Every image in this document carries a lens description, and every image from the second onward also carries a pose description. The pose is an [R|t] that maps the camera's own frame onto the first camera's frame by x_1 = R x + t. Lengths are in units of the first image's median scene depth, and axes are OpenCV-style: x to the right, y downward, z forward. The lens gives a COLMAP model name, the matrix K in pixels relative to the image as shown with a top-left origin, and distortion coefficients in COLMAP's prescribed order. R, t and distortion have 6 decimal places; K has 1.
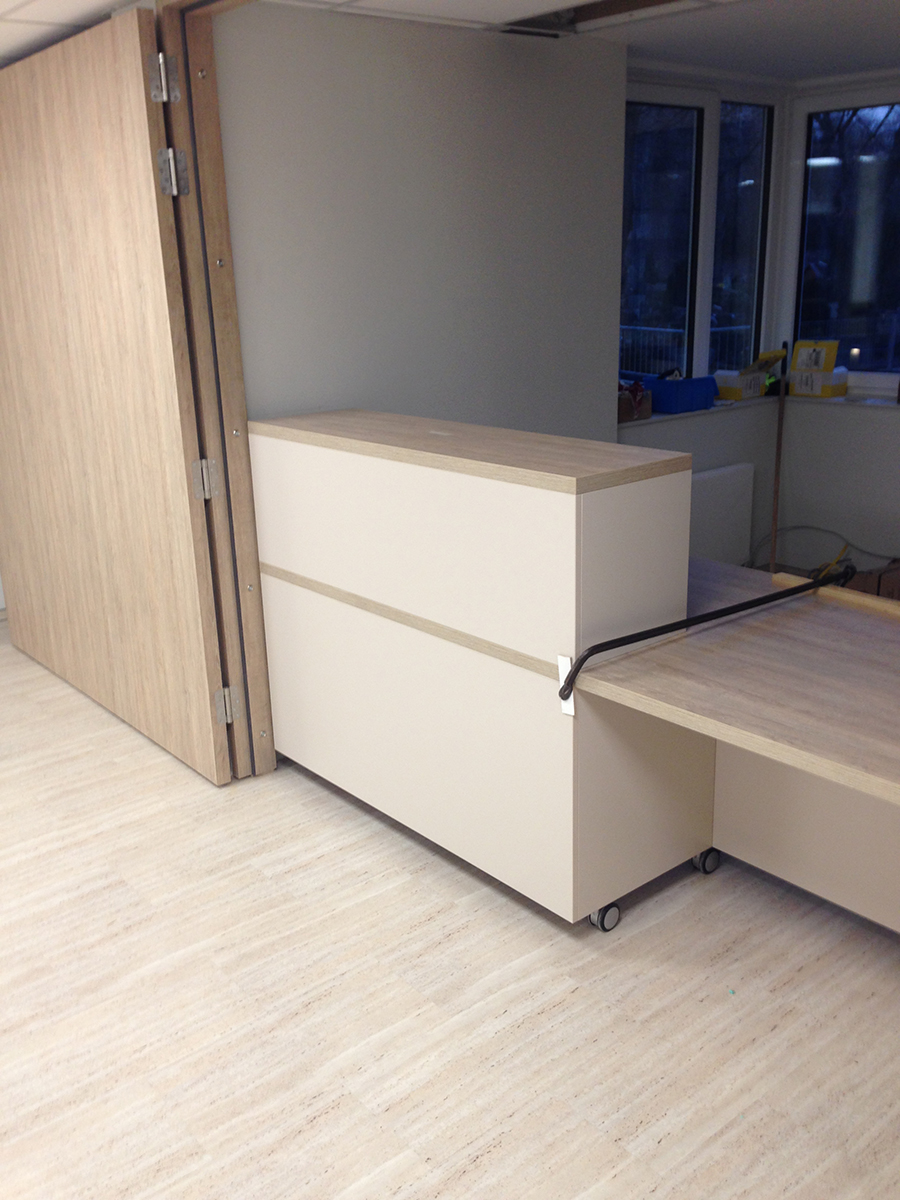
lens RADIAL K [[1116.4, 0, 450.0], [0, 1116.4, 600.0], [0, 0, 1]] dist [0.122526, -0.252814]
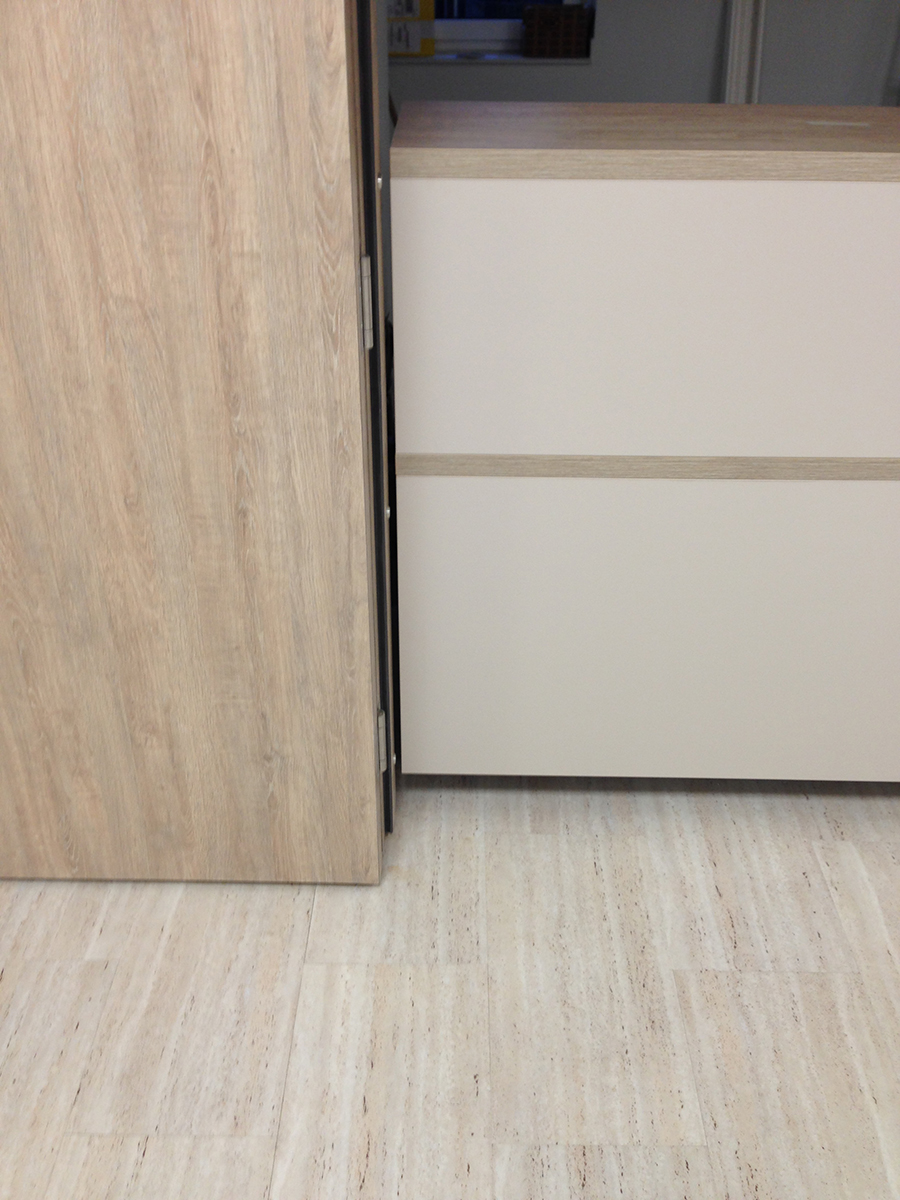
lens RADIAL K [[1116.4, 0, 450.0], [0, 1116.4, 600.0], [0, 0, 1]] dist [0.122526, -0.252814]
pose [[0.648327, -0.375848, 0.662125, -0.509352], [0.197136, 0.922870, 0.330829, -0.134777], [-0.735397, -0.083957, 0.672415, 0.655659]]
